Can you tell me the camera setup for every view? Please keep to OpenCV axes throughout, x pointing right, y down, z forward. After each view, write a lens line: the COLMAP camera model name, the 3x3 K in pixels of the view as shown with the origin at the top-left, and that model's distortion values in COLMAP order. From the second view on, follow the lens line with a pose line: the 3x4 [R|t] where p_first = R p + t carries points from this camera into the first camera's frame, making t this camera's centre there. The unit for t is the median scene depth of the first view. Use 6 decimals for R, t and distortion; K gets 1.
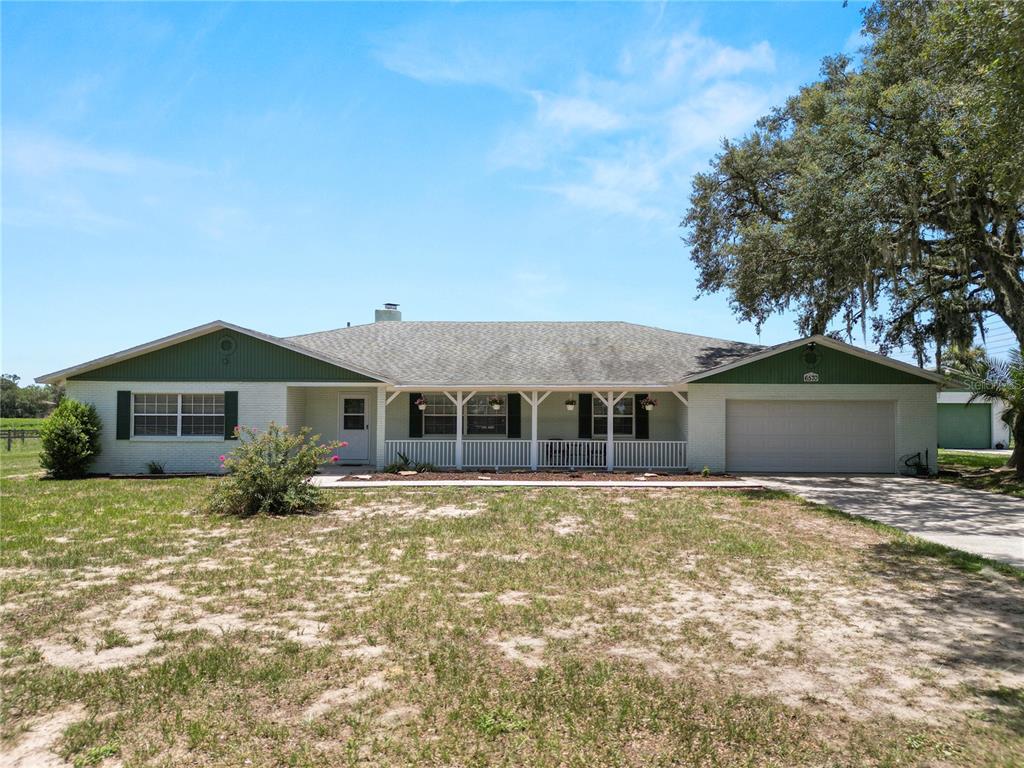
lens RADIAL K [[719.5, 0, 512.0], [0, 719.5, 384.0], [0, 0, 1]] dist [0.071625, -0.073361]
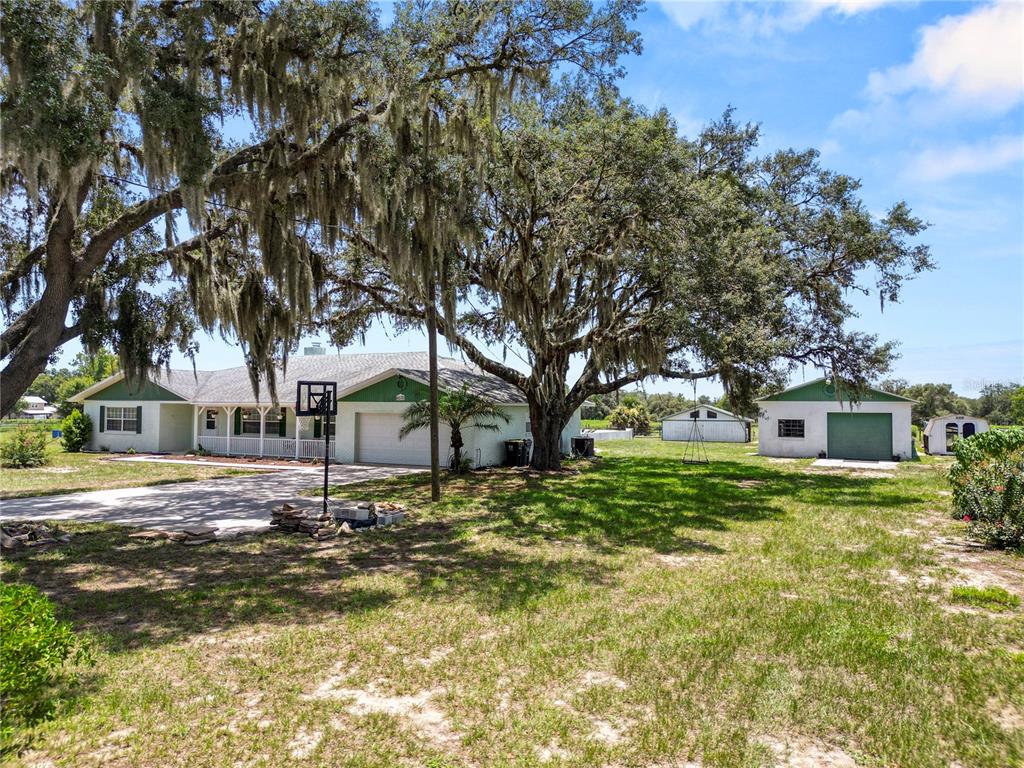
lens RADIAL K [[706.1, 0, 512.0], [0, 706.1, 384.0], [0, 0, 1]] dist [0.004412, 0.001968]
pose [[0.892354, -0.011728, -0.451183, 1.177711], [0.010604, 0.999931, -0.005020, -0.024795], [0.451211, -0.000304, 0.892417, -0.111036]]
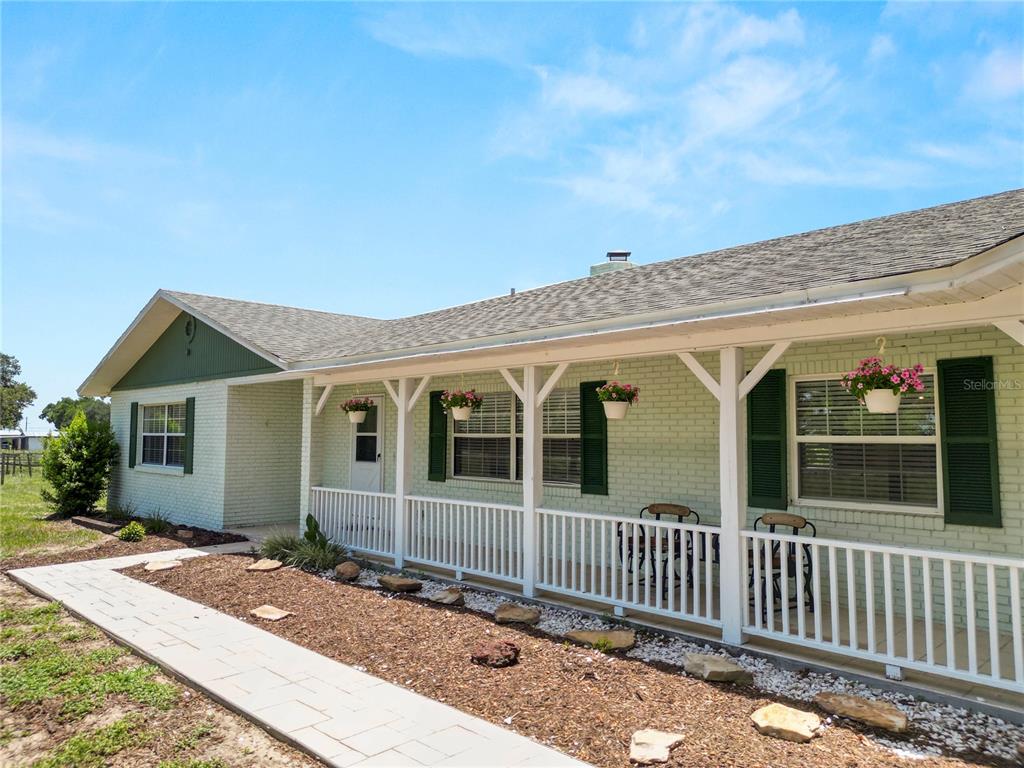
lens RADIAL K [[719.5, 0, 512.0], [0, 719.5, 384.0], [0, 0, 1]] dist [0.071625, -0.073361]
pose [[0.722262, -0.048770, -0.689898, 0.261453], [0.023588, 0.998667, -0.045904, 0.034226], [0.691217, 0.016881, 0.722450, 0.731525]]
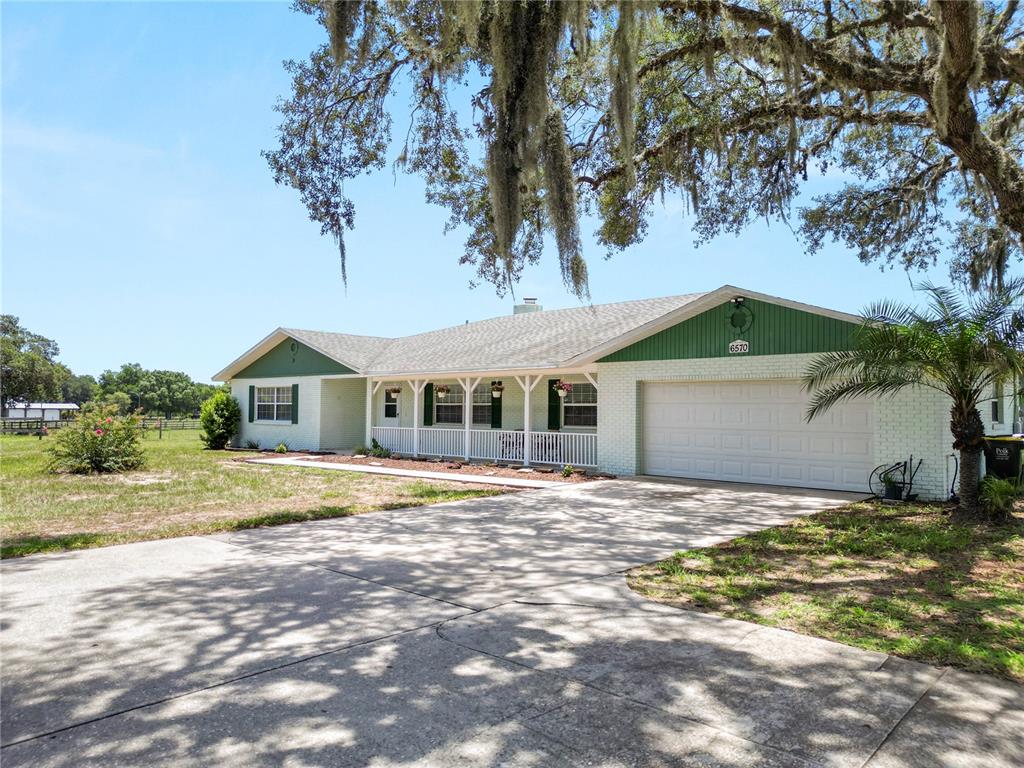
lens RADIAL K [[719.5, 0, 512.0], [0, 719.5, 384.0], [0, 0, 1]] dist [0.071625, -0.073361]
pose [[0.755367, -0.020488, -0.654981, 0.682732], [0.018104, 0.999782, -0.010395, 0.028923], [0.655052, -0.004006, 0.755574, 0.320364]]
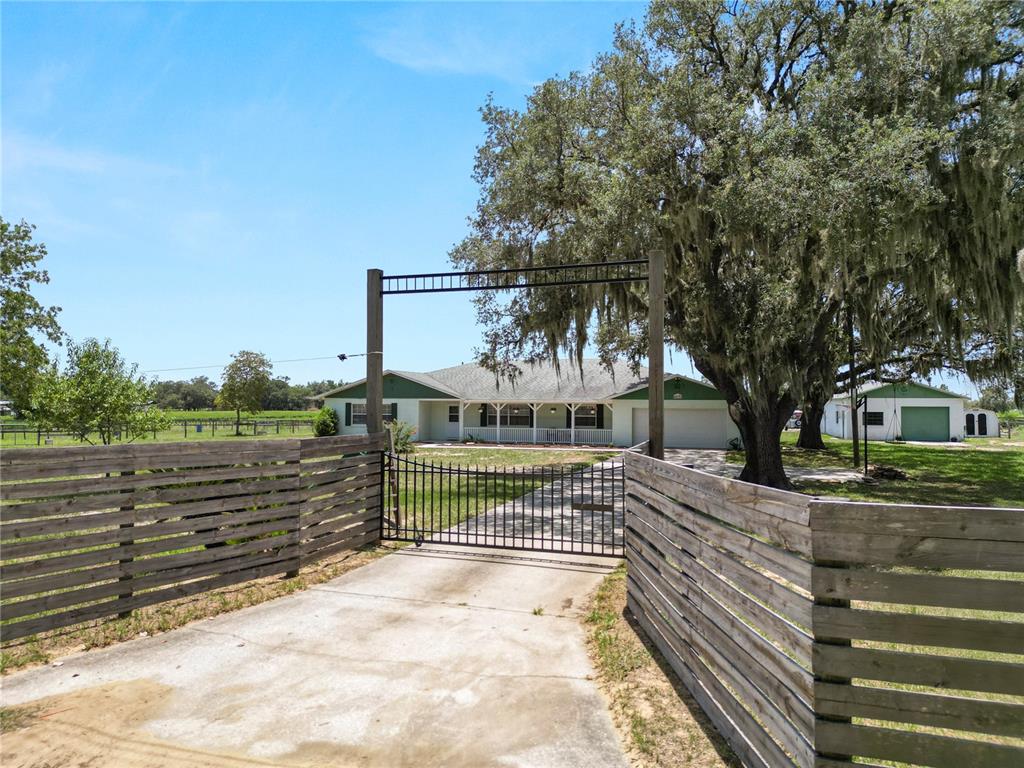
lens RADIAL K [[719.5, 0, 512.0], [0, 719.5, 384.0], [0, 0, 1]] dist [0.071625, -0.073361]
pose [[0.959373, -0.006090, -0.282074, 0.513375], [0.007949, 0.999954, 0.005447, -0.052435], [0.282028, -0.007468, 0.959377, -0.871965]]
